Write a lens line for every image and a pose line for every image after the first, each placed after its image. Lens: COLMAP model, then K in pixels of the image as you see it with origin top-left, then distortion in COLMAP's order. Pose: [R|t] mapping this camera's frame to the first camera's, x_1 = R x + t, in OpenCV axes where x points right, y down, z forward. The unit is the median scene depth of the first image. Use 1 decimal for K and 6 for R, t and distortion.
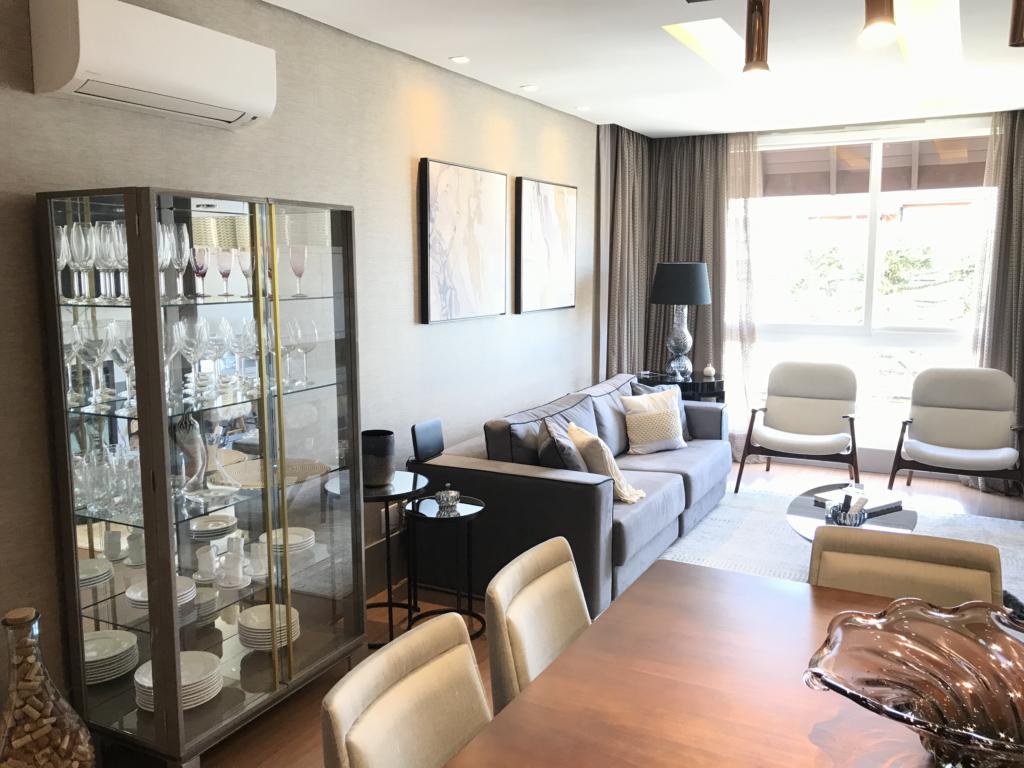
lens RADIAL K [[843.4, 0, 510.4], [0, 843.4, 373.9], [0, 0, 1]] dist [0.030598, -0.038048]
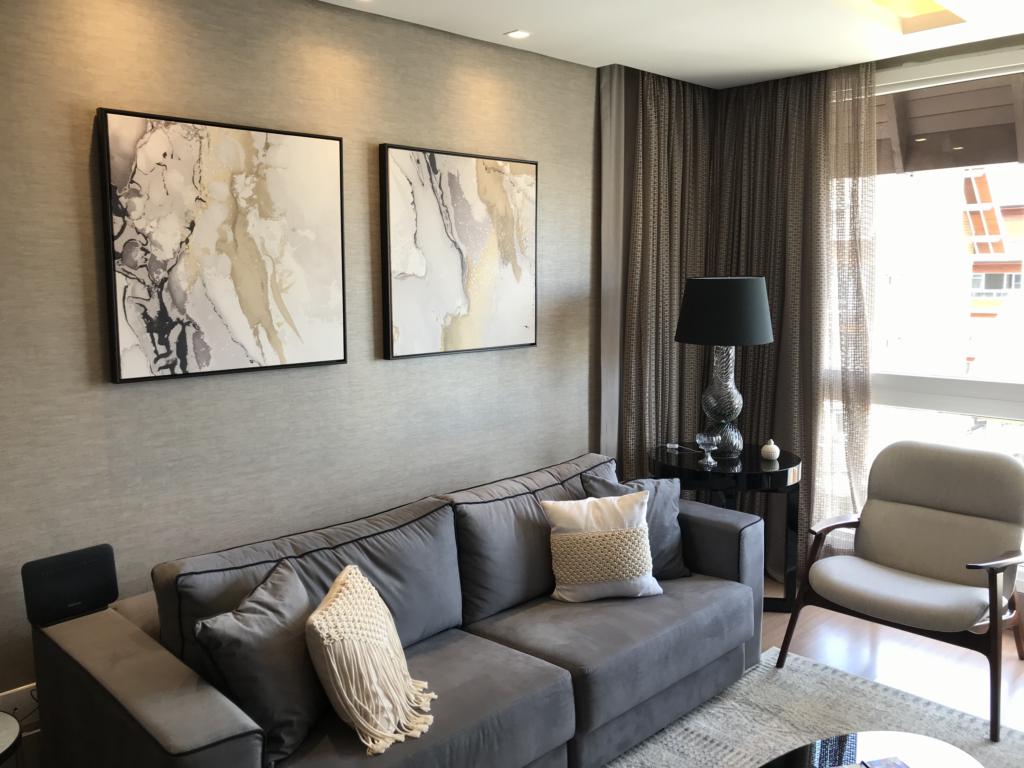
lens RADIAL K [[843.4, 0, 510.4], [0, 843.4, 373.9], [0, 0, 1]] dist [0.030598, -0.038048]
pose [[0.951066, 0.035399, -0.306955, 0.259272], [-0.038240, 0.999263, -0.003246, -0.054402], [0.306614, 0.014825, 0.951719, 0.370301]]
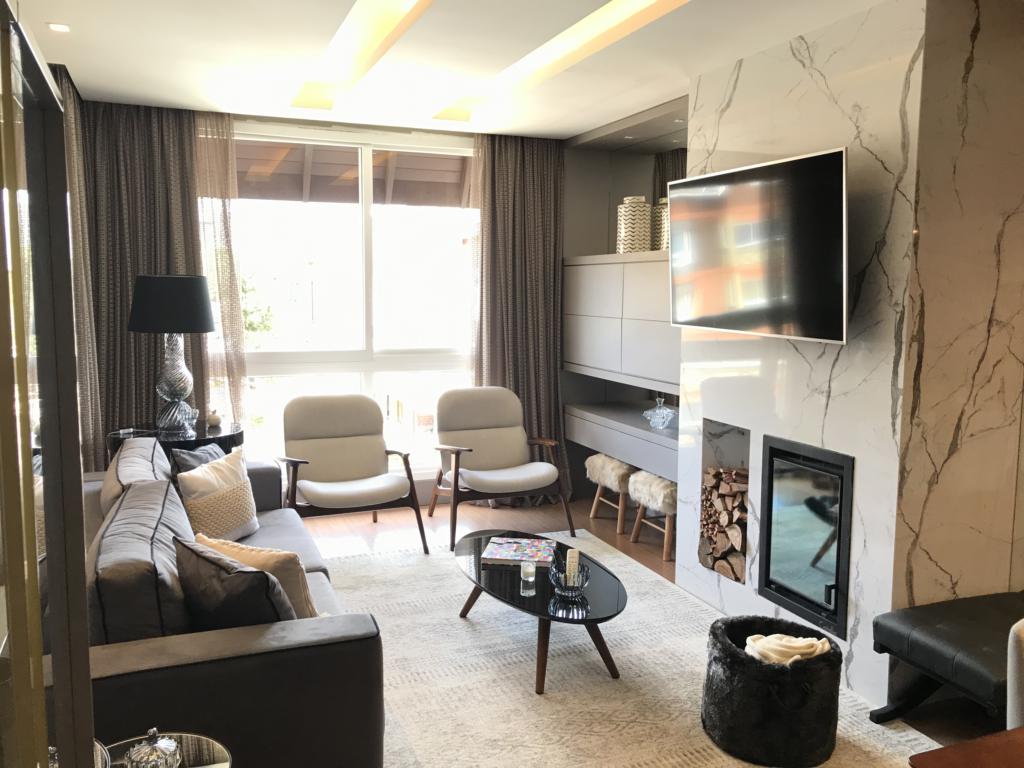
lens RADIAL K [[843.4, 0, 510.4], [0, 843.4, 373.9], [0, 0, 1]] dist [0.030598, -0.038048]
pose [[0.648054, -0.069435, 0.758423, -0.179522], [0.086338, 0.996114, 0.017423, -0.036338], [-0.756685, 0.054189, 0.651530, 0.320334]]
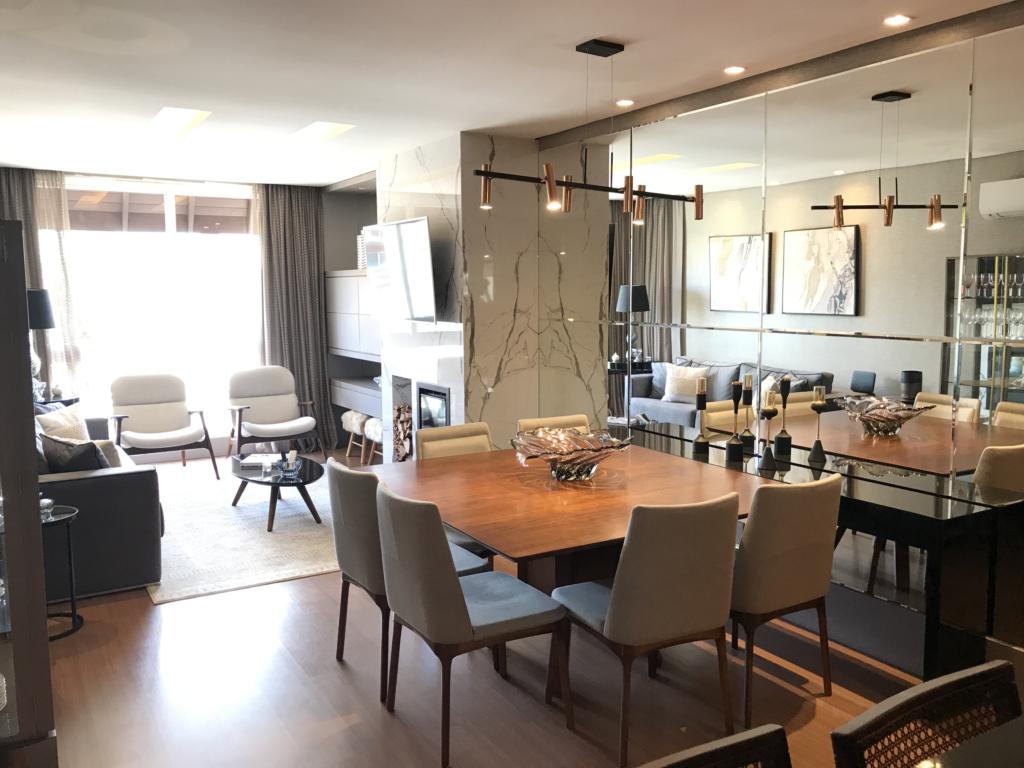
lens RADIAL K [[848.4, 0, 521.9], [0, 848.4, 371.2], [0, 0, 1]] dist [0.014596, -0.002199]
pose [[0.502951, -0.082075, 0.860409, -0.422096], [0.112847, 0.993196, 0.028777, 0.008181], [-0.856916, 0.082621, 0.508791, -0.058559]]
